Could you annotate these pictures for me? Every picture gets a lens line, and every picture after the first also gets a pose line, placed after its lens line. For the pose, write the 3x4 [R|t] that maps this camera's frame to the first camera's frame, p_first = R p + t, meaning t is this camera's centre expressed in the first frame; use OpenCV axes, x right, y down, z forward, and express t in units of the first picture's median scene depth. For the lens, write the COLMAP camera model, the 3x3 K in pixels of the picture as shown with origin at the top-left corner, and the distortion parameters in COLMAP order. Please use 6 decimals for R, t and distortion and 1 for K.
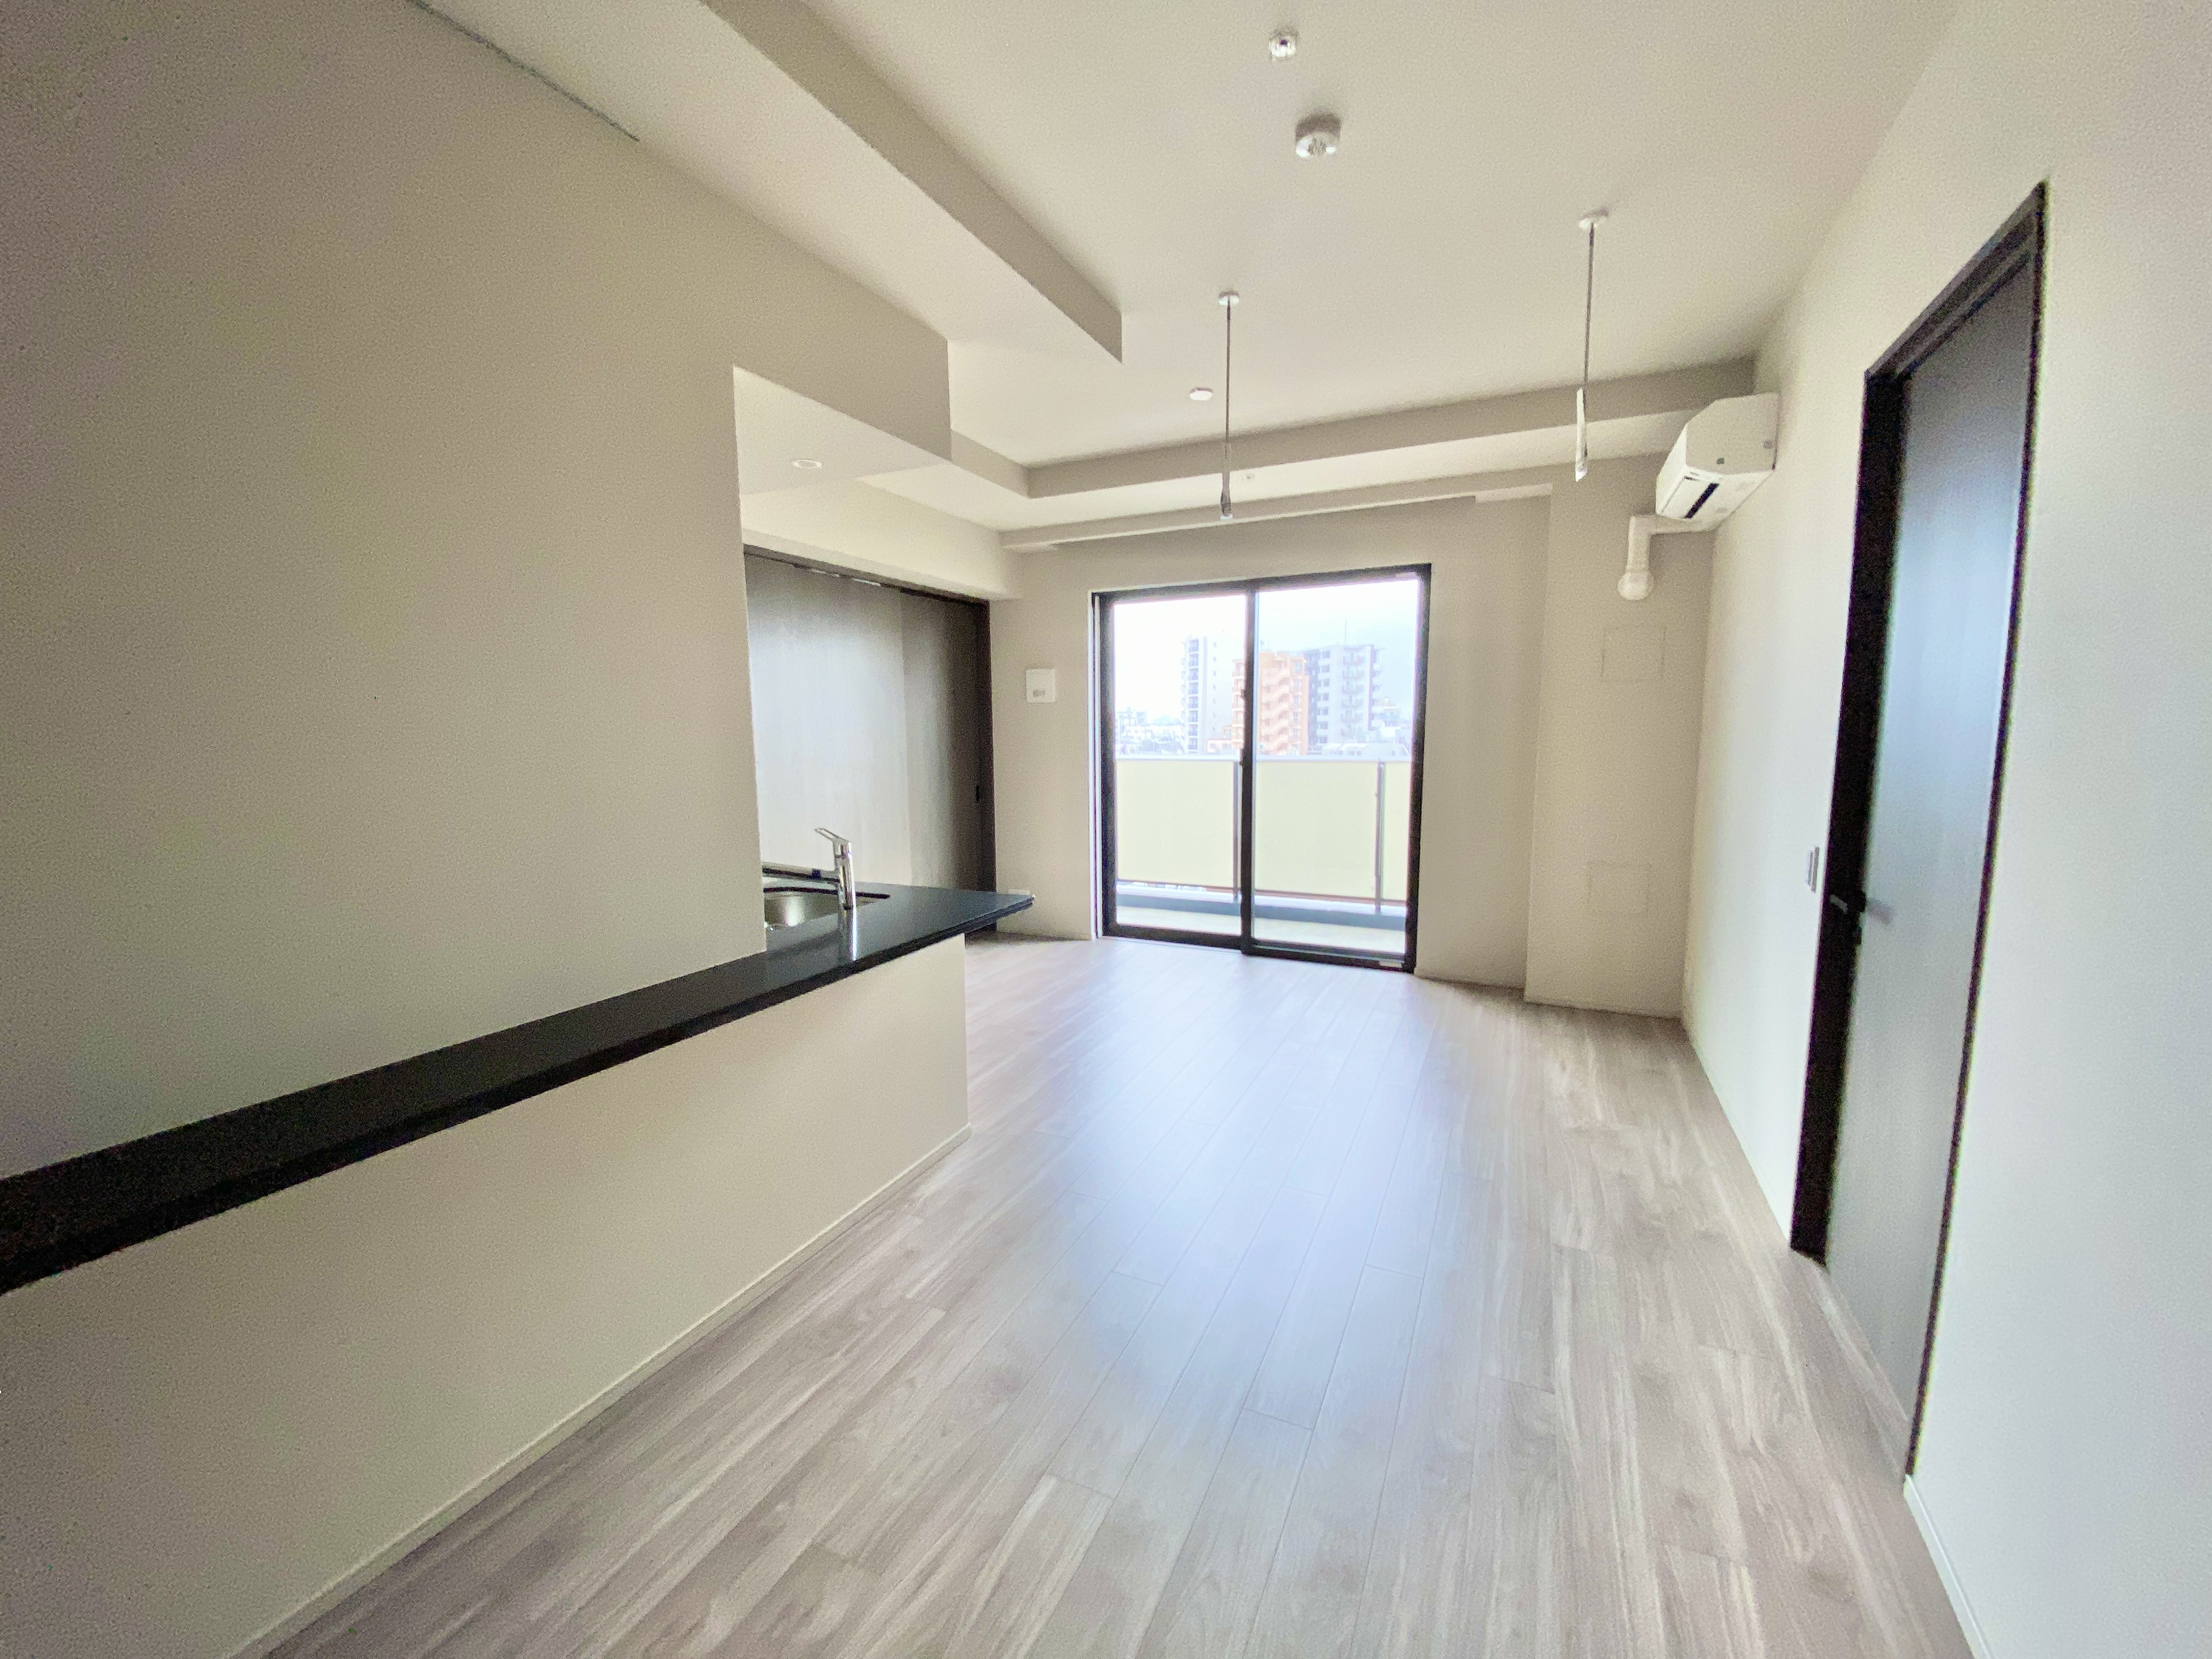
lens RADIAL K [[916.6, 0, 1096.7], [0, 916.6, 827.4], [0, 0, 1]] dist [0.000420, -0.002296]
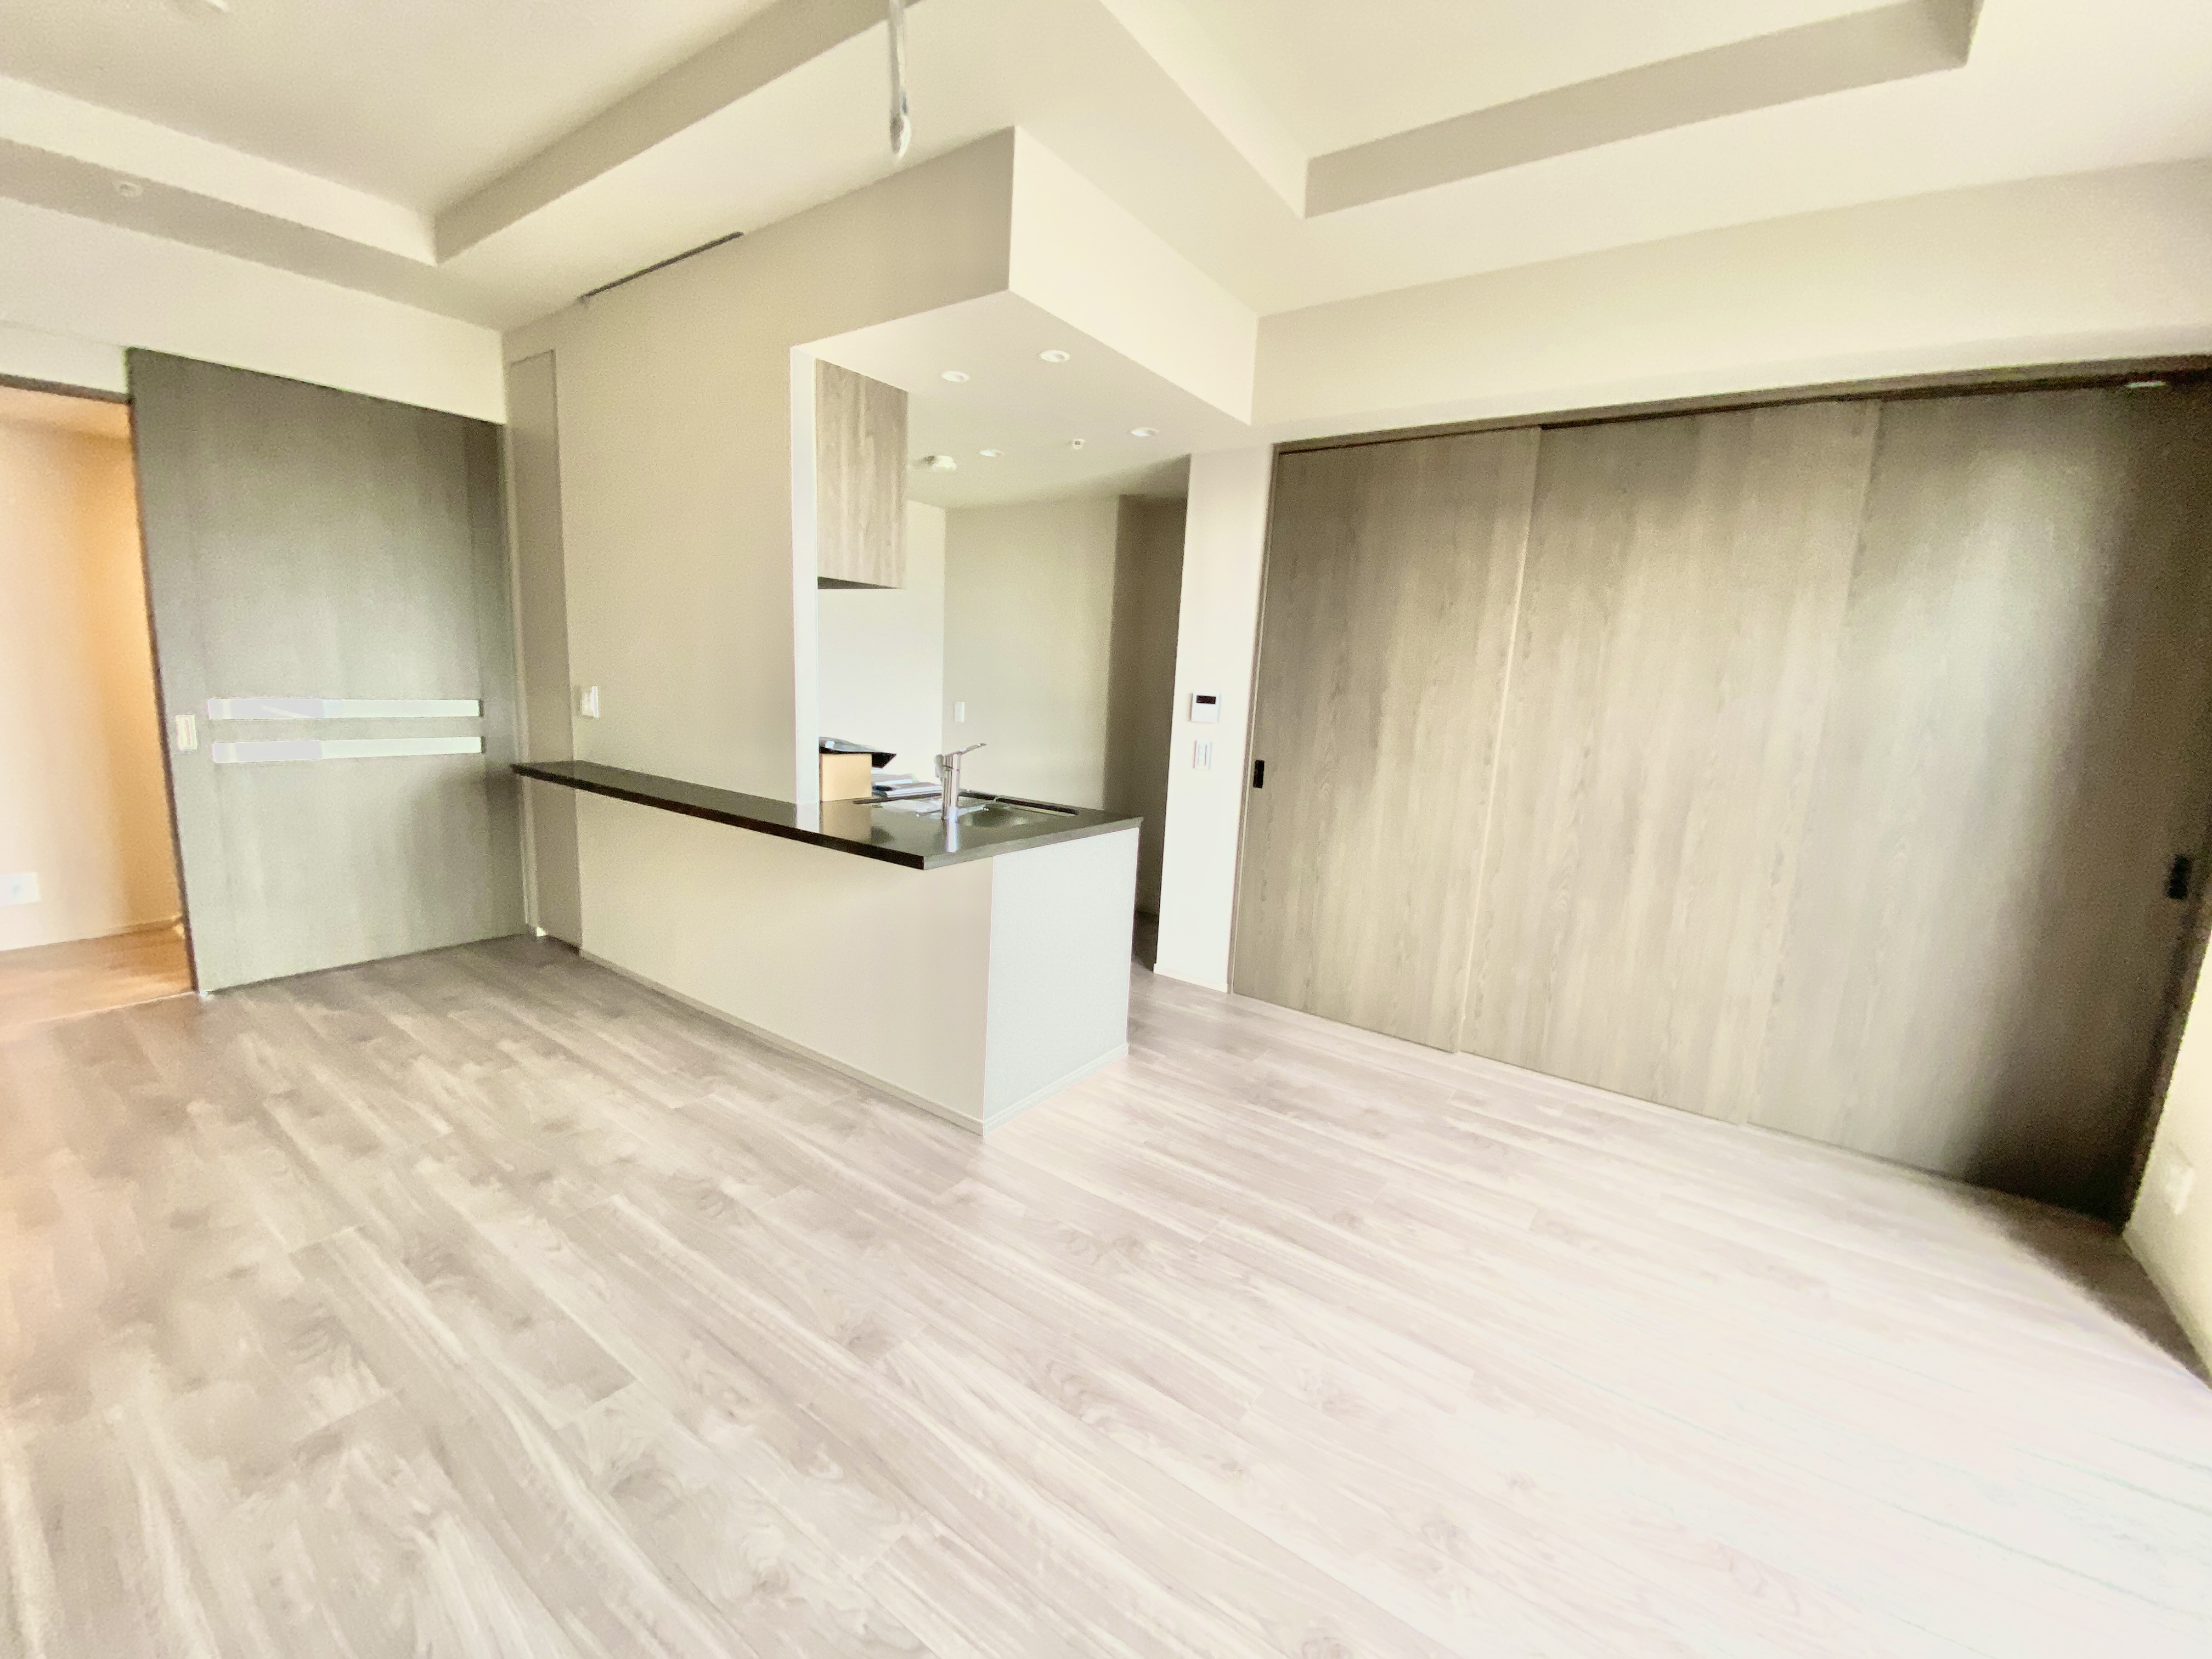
lens RADIAL K [[916.6, 0, 1095.1], [0, 916.6, 832.9], [0, 0, 1]] dist [0.000420, -0.002296]
pose [[-0.181719, 0.164412, -0.969509, 1.009386], [-0.170994, 0.965620, 0.195802, -0.183076], [0.968370, 0.201361, -0.147358, 1.960977]]
